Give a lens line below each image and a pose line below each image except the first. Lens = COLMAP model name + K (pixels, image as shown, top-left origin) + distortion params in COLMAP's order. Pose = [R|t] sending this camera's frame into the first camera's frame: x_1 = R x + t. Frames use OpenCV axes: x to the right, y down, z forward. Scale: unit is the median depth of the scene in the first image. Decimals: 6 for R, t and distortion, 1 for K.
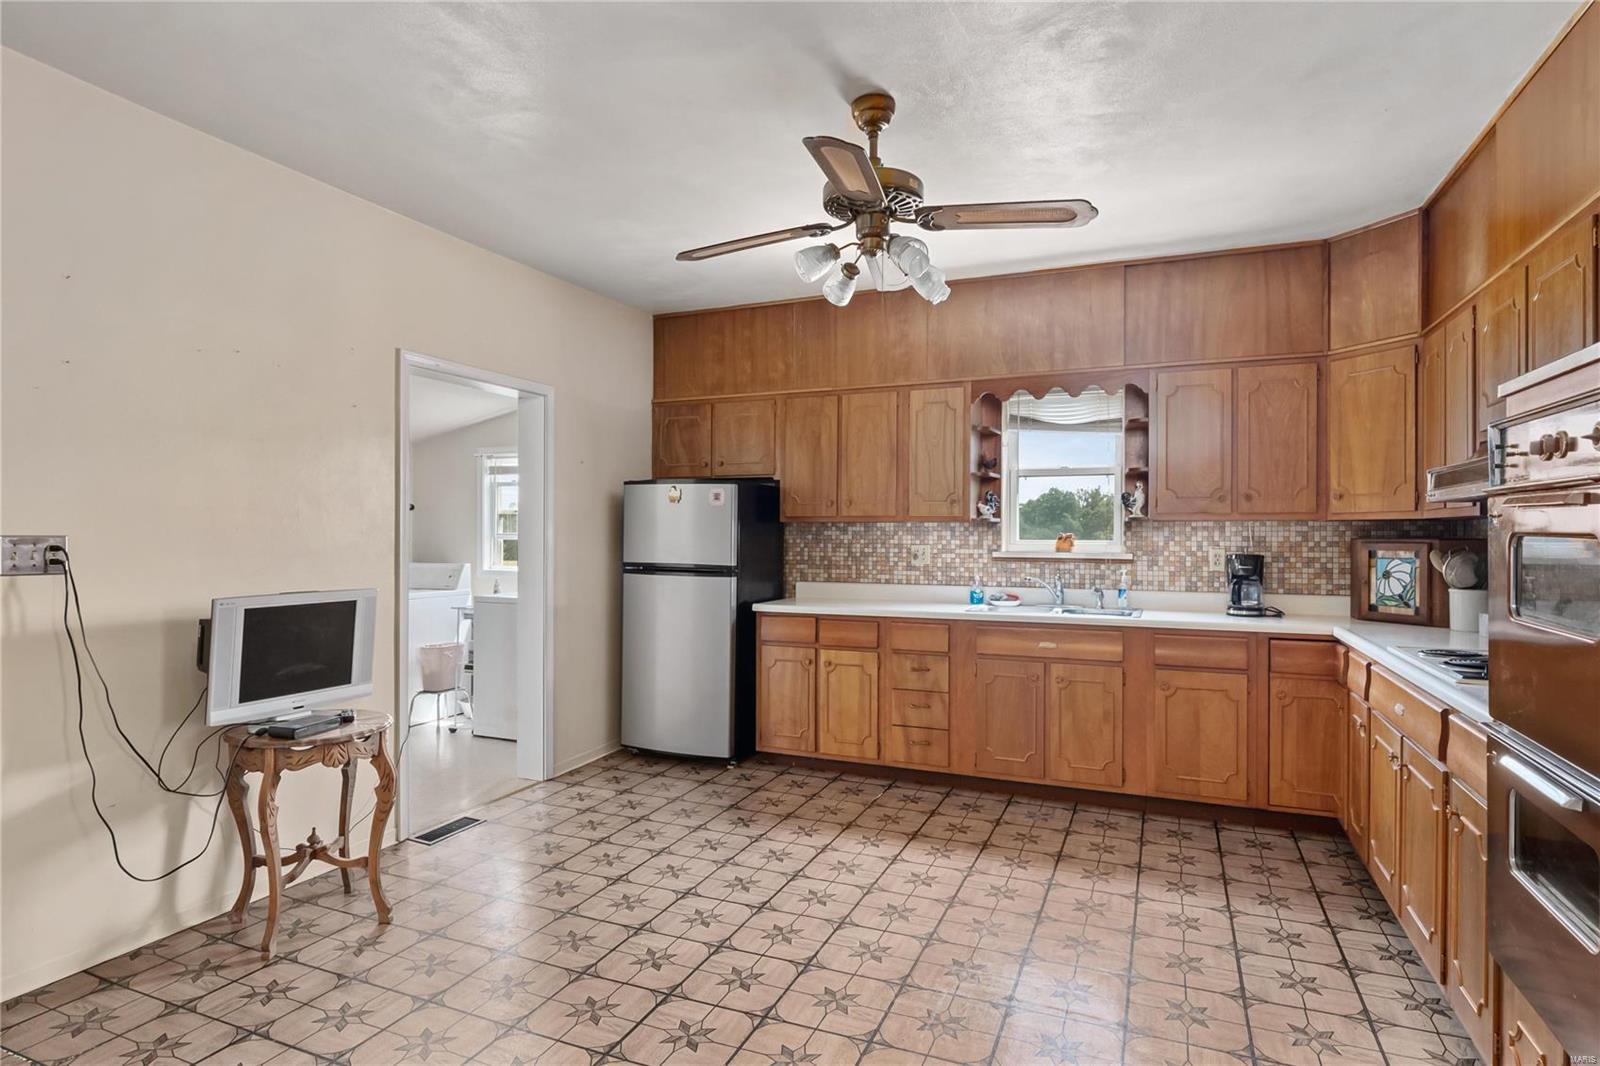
lens RADIAL K [[845.6, 0, 783.6], [0, 845.6, 524.5], [0, 0, 1]] dist [0.012997, -0.004363]
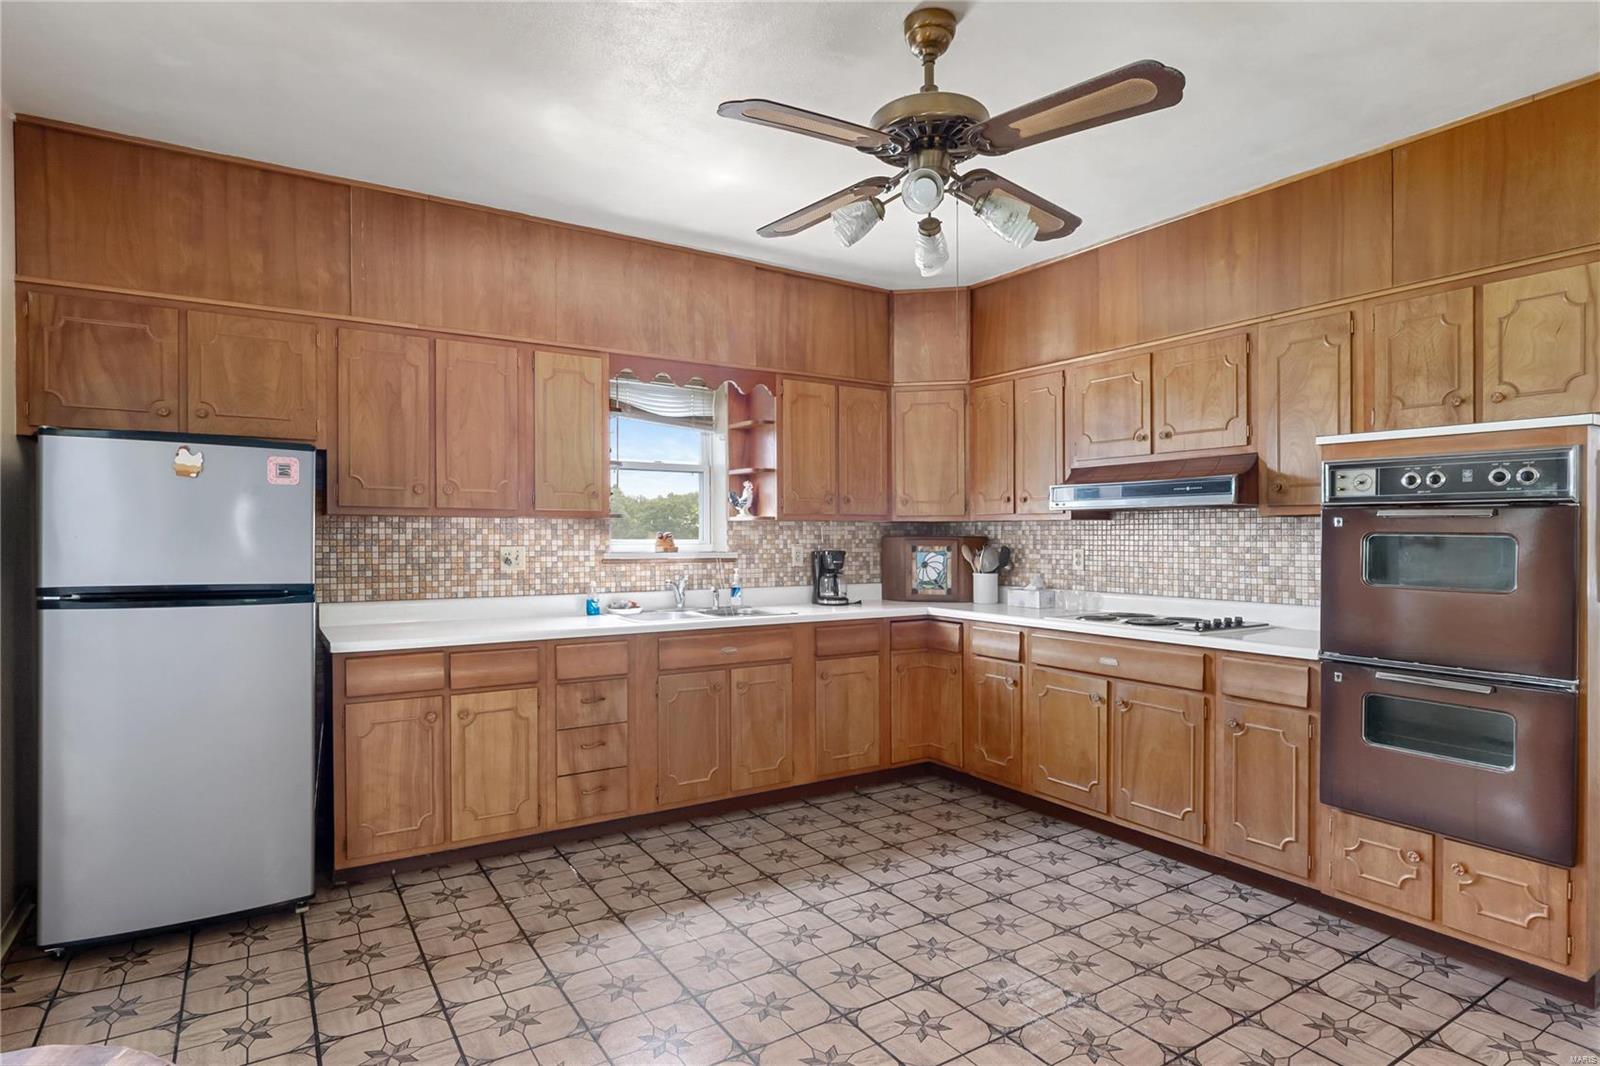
lens RADIAL K [[845.6, 0, 851.7], [0, 845.6, 531.2], [0, 0, 1]] dist [0.012997, -0.004363]
pose [[0.562150, 0.002193, 0.827032, -0.362589], [-0.009863, 0.999943, 0.004053, 0.004104], [-0.826976, -0.010436, 0.562140, 0.333086]]
